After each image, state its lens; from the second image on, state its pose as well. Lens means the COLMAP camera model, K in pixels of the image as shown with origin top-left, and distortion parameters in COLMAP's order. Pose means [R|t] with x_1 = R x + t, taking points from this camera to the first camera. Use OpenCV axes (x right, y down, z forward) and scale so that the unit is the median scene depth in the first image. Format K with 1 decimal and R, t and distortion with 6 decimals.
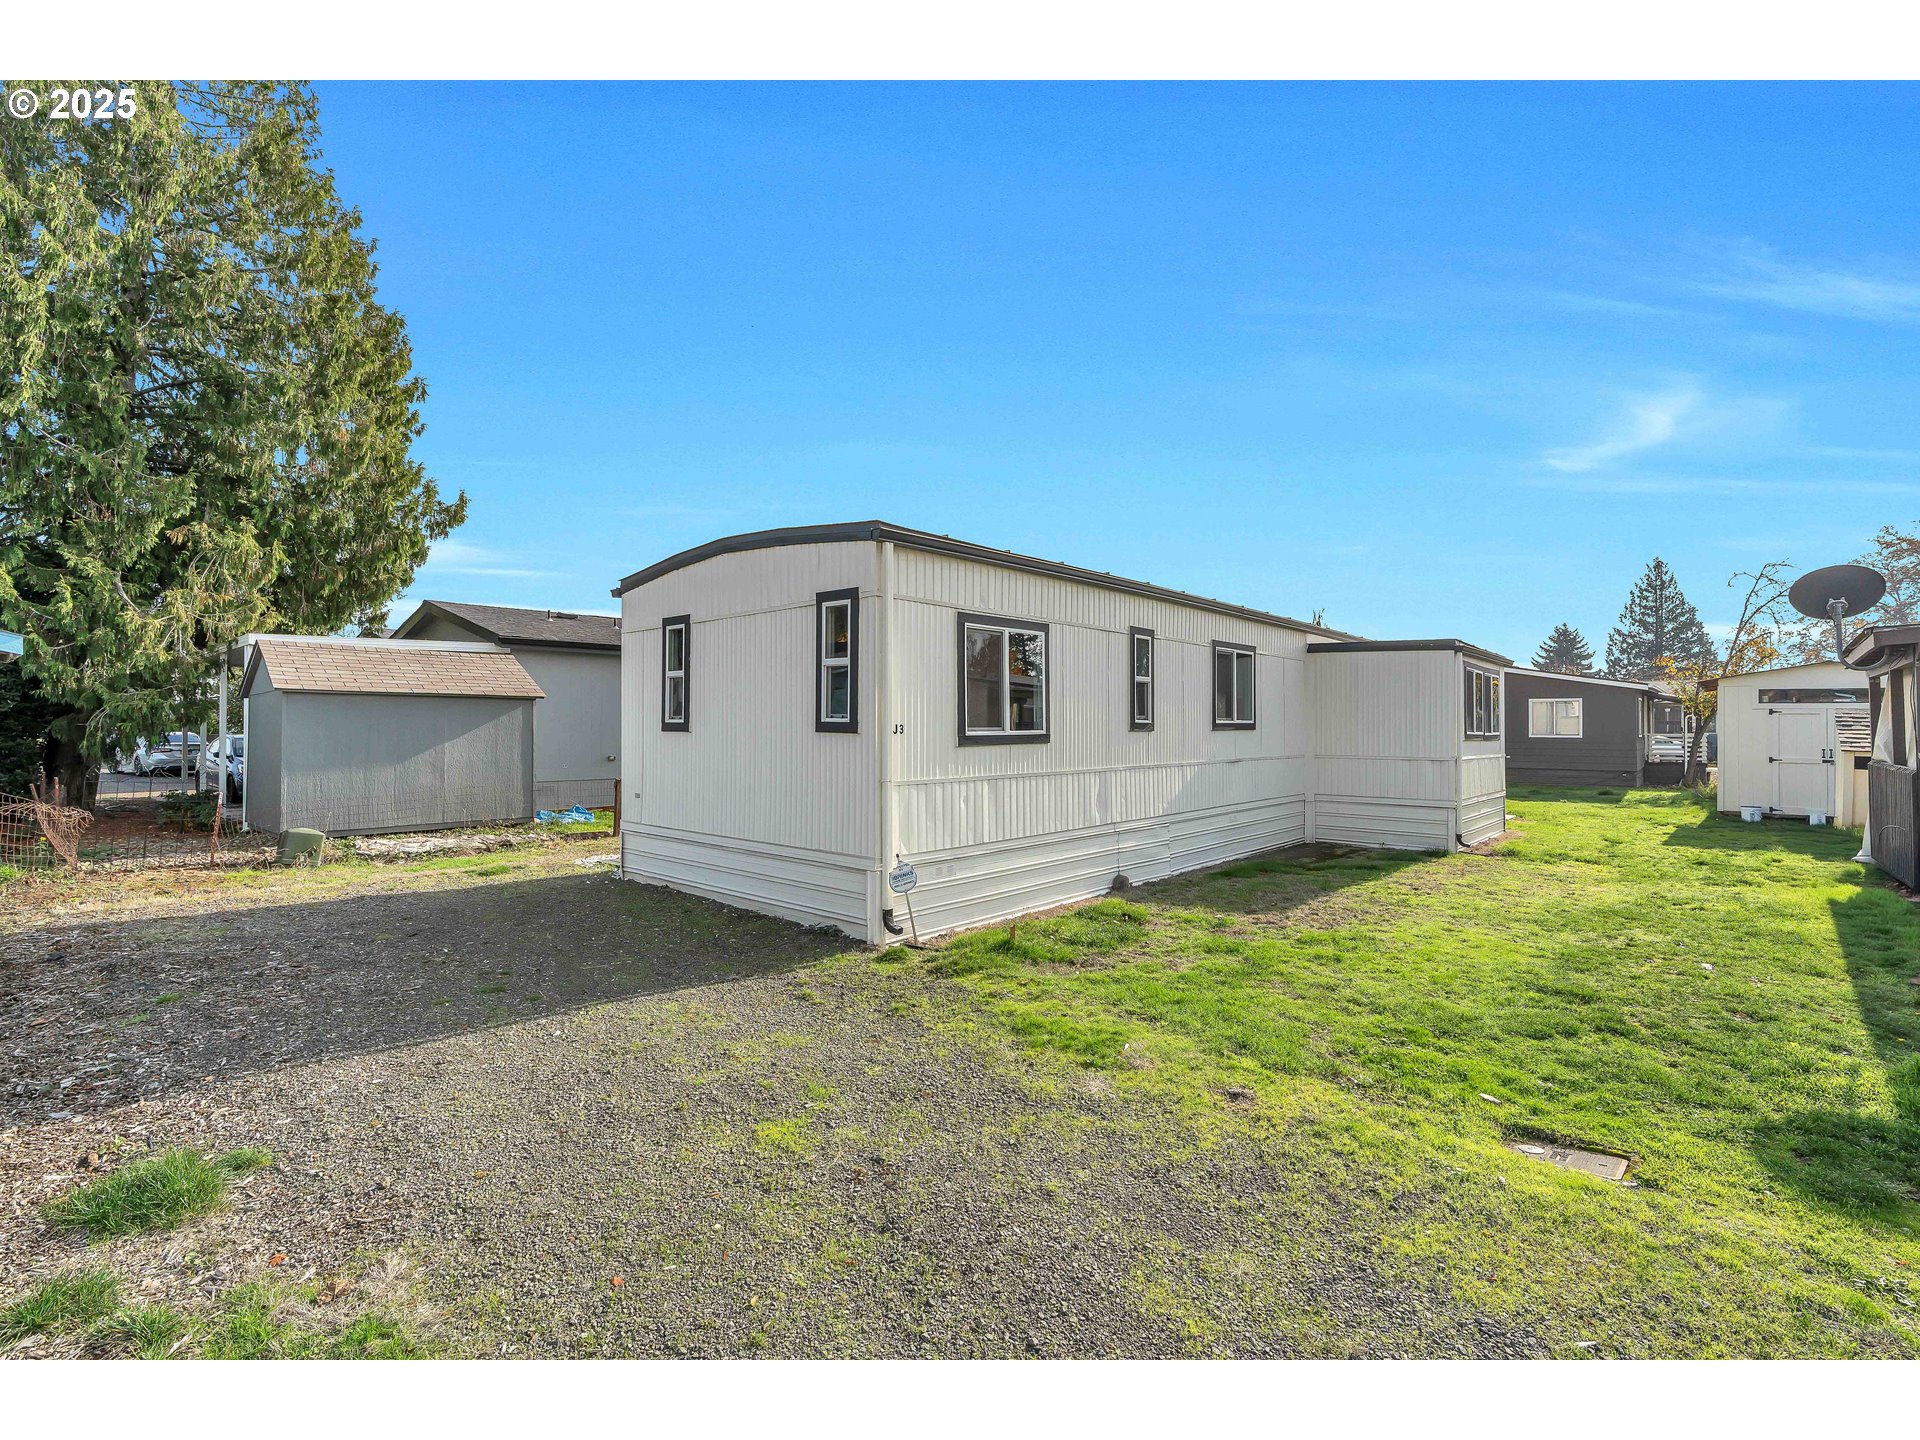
lens RADIAL K [[869.4, 0, 963.3], [0, 869.4, 717.8], [0, 0, 1]] dist [-0.014612, 0.006835]
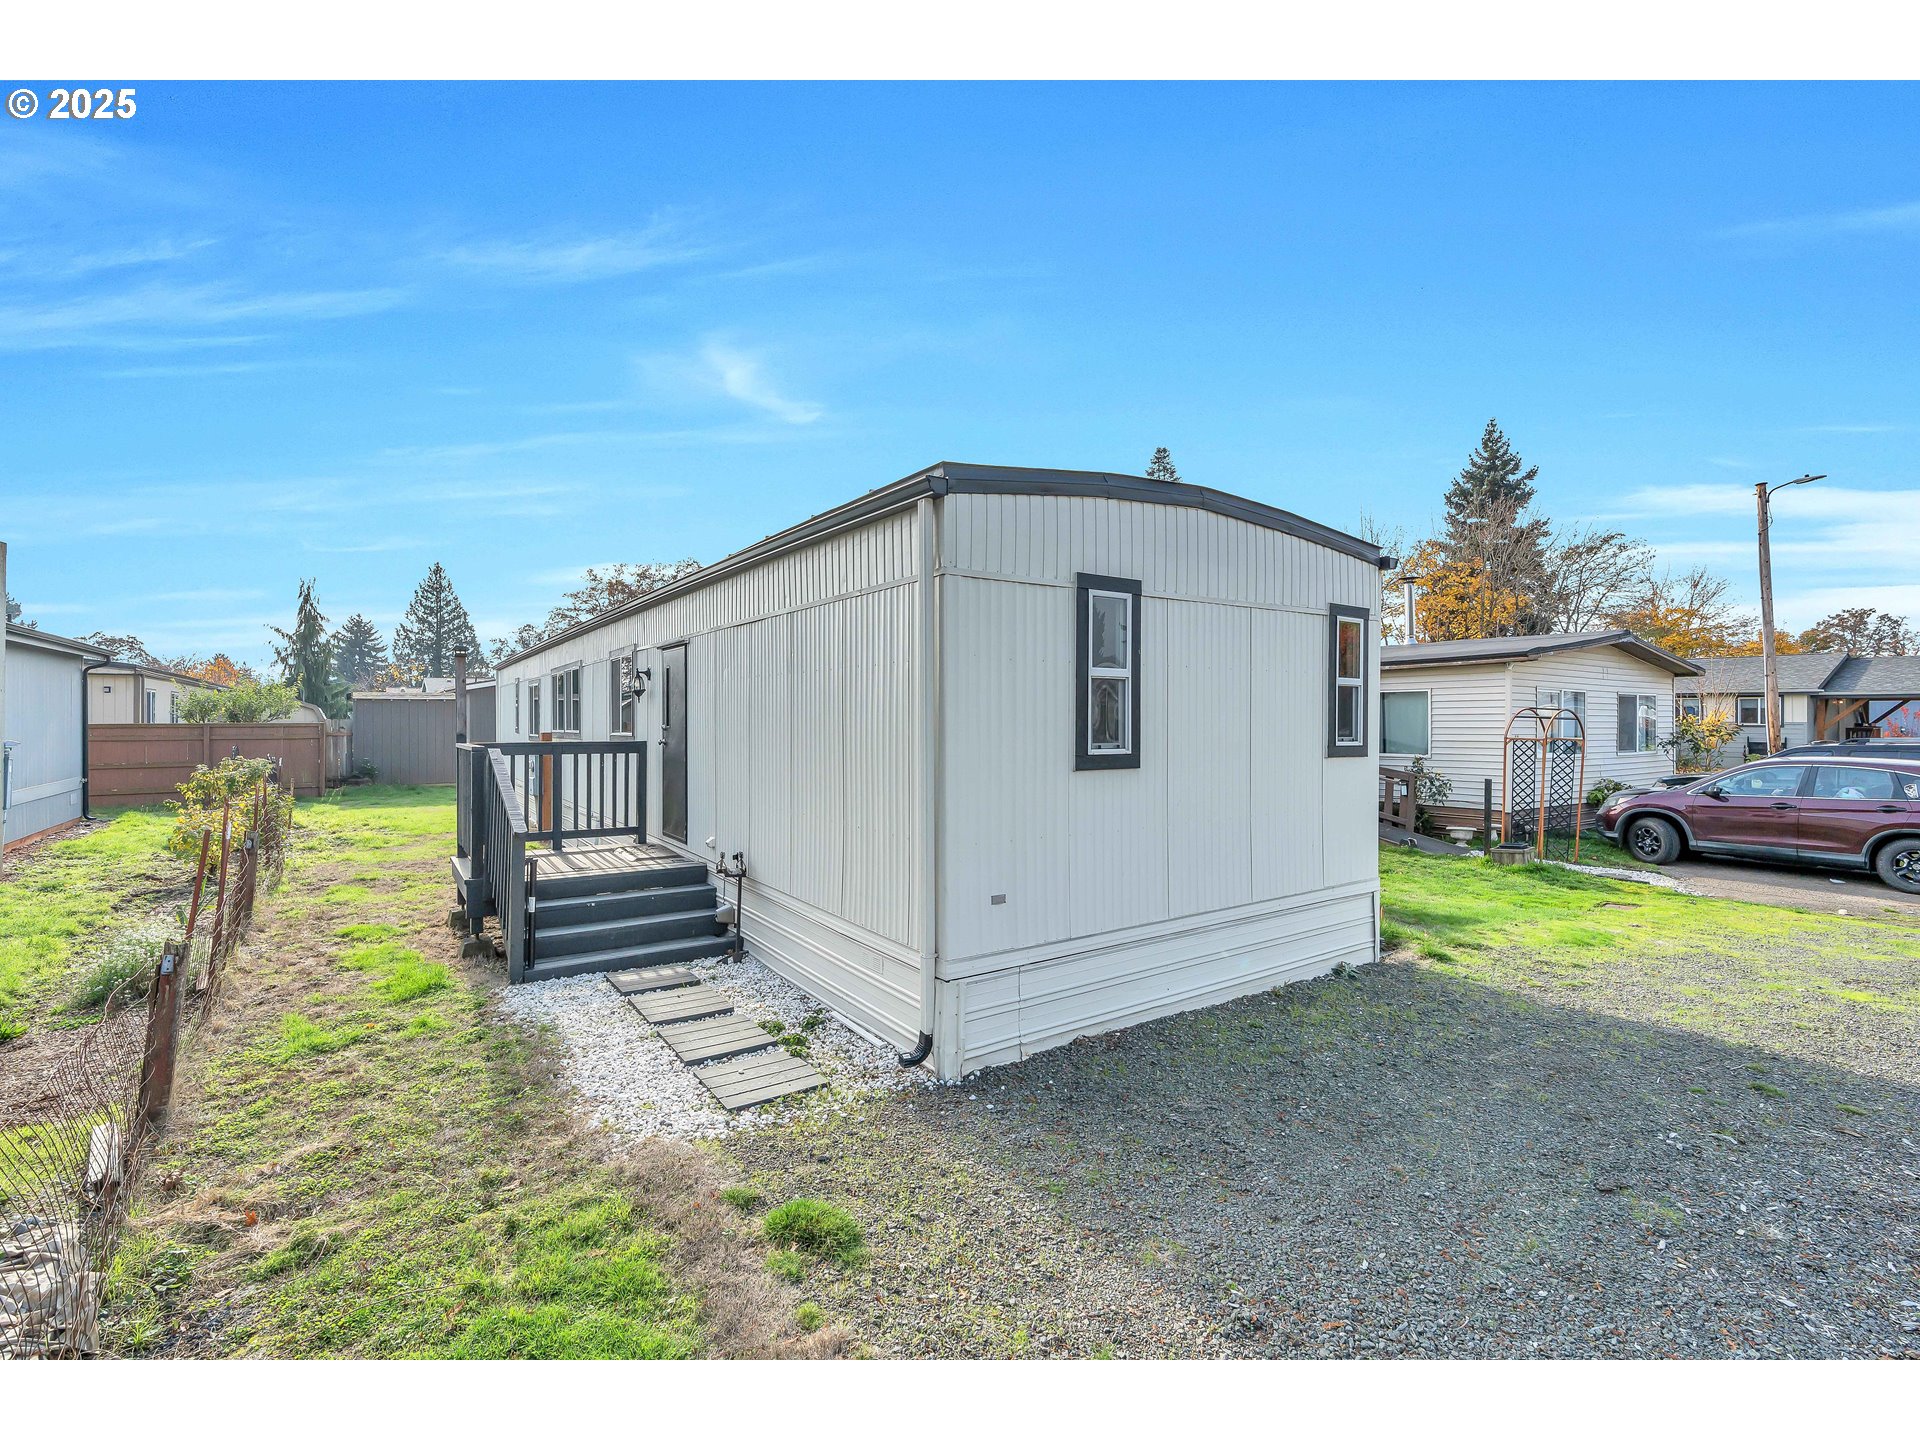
lens RADIAL K [[869.4, 0, 963.3], [0, 869.4, 717.8], [0, 0, 1]] dist [-0.014612, 0.006835]
pose [[0.244875, -0.008138, 0.969521, -0.090098], [-0.003559, 0.999950, 0.009292, -0.003268], [-0.969548, -0.005726, 0.244834, 0.095925]]
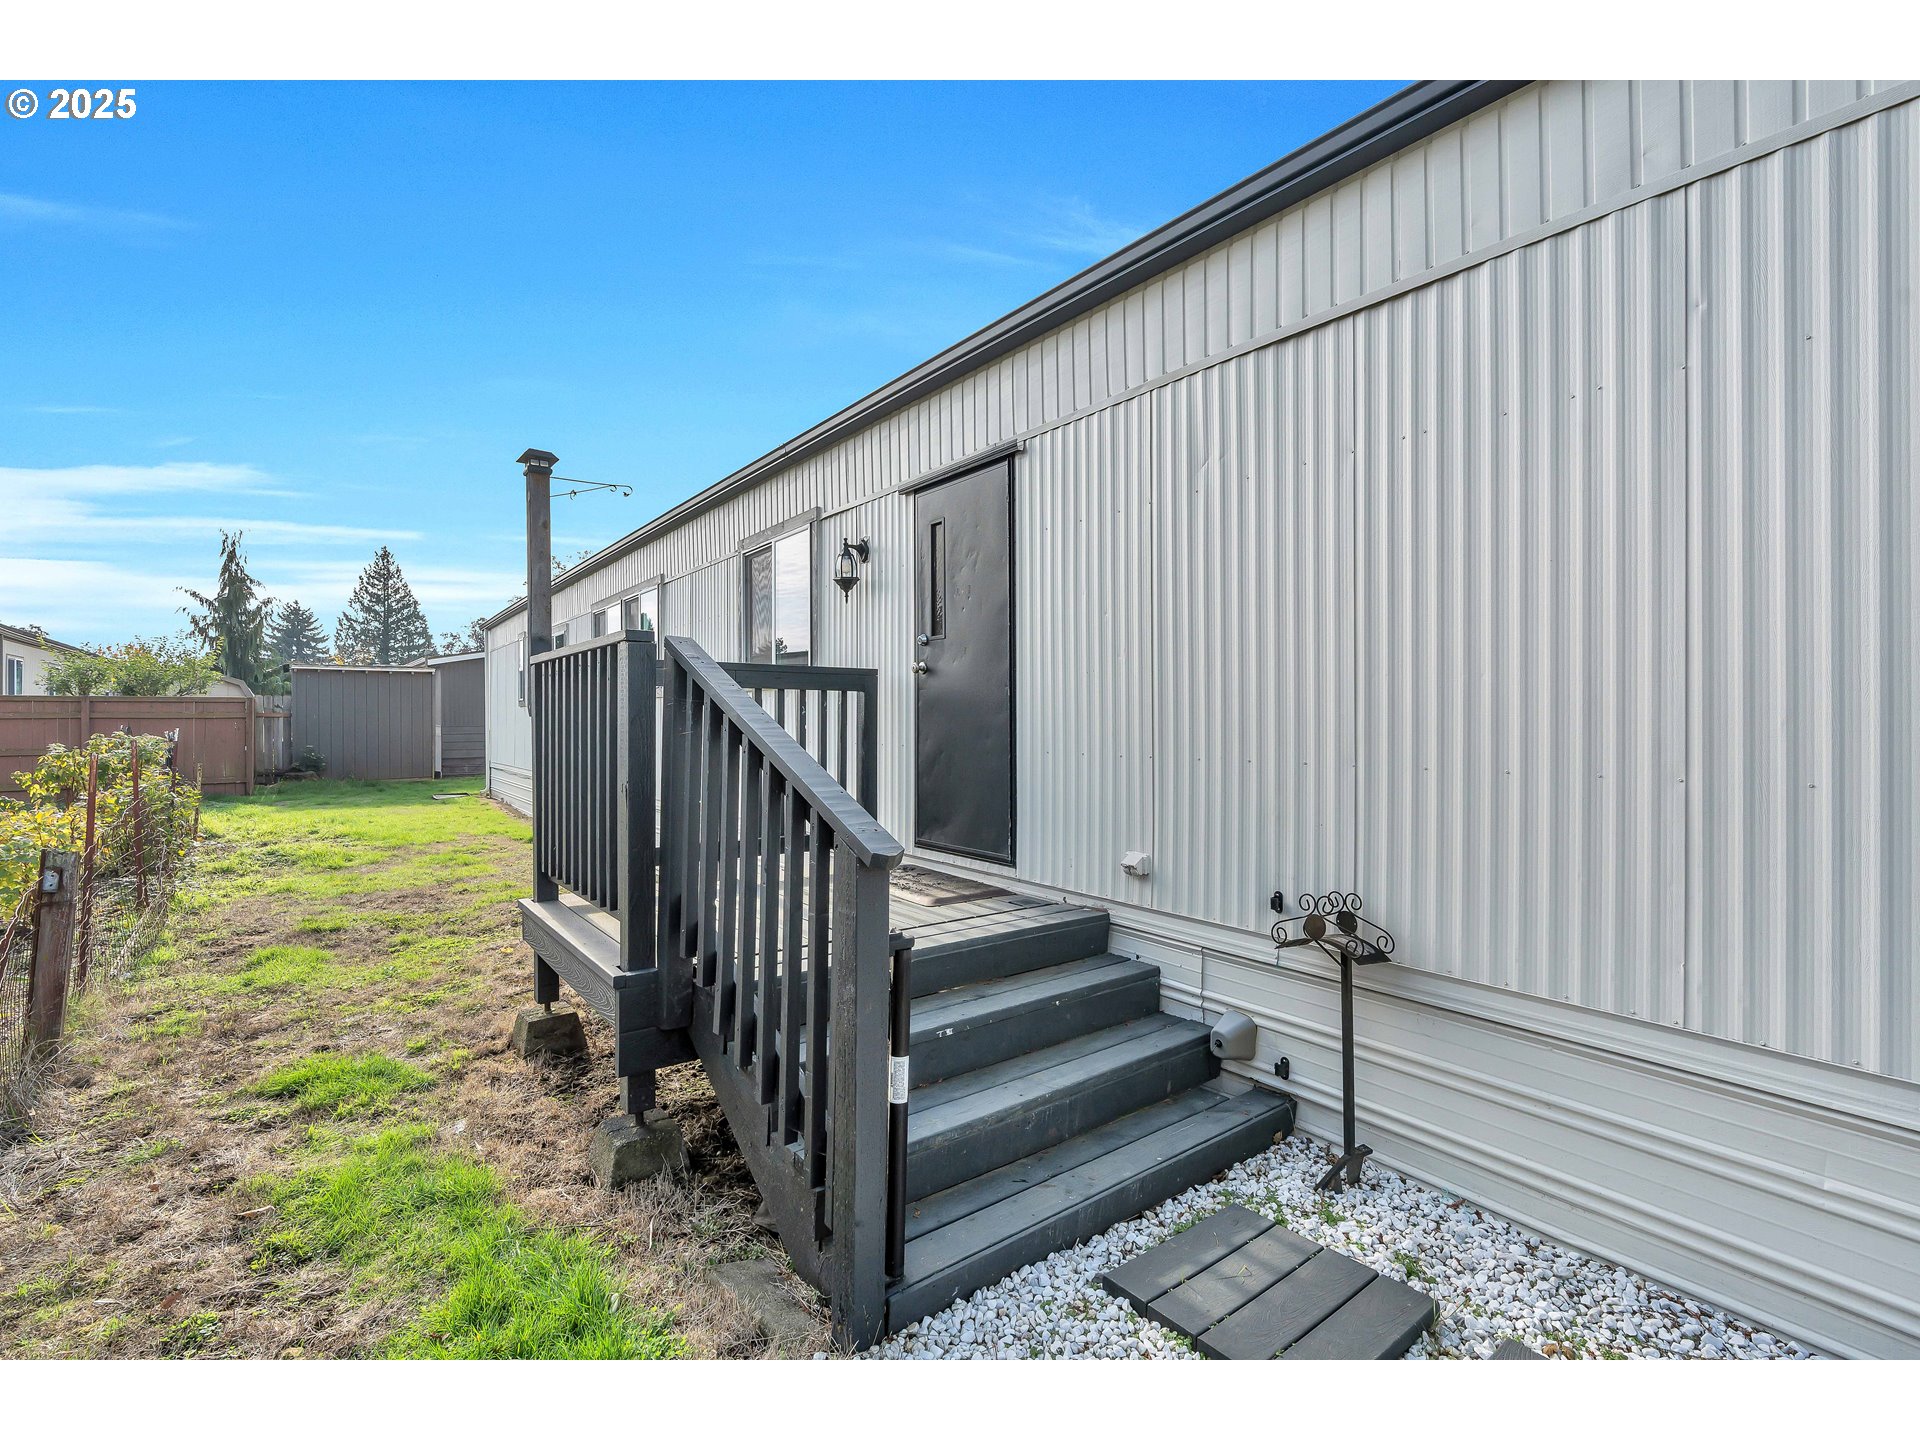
lens RADIAL K [[860.1, 0, 960.0], [0, 860.1, 720.0], [0, 0, 1]] dist [-0.001784, -0.000131]
pose [[0.197835, -0.009417, 0.980190, -0.041755], [-0.000818, 0.999952, 0.009772, 0.004908], [-0.980235, -0.002735, 0.197818, 0.153284]]
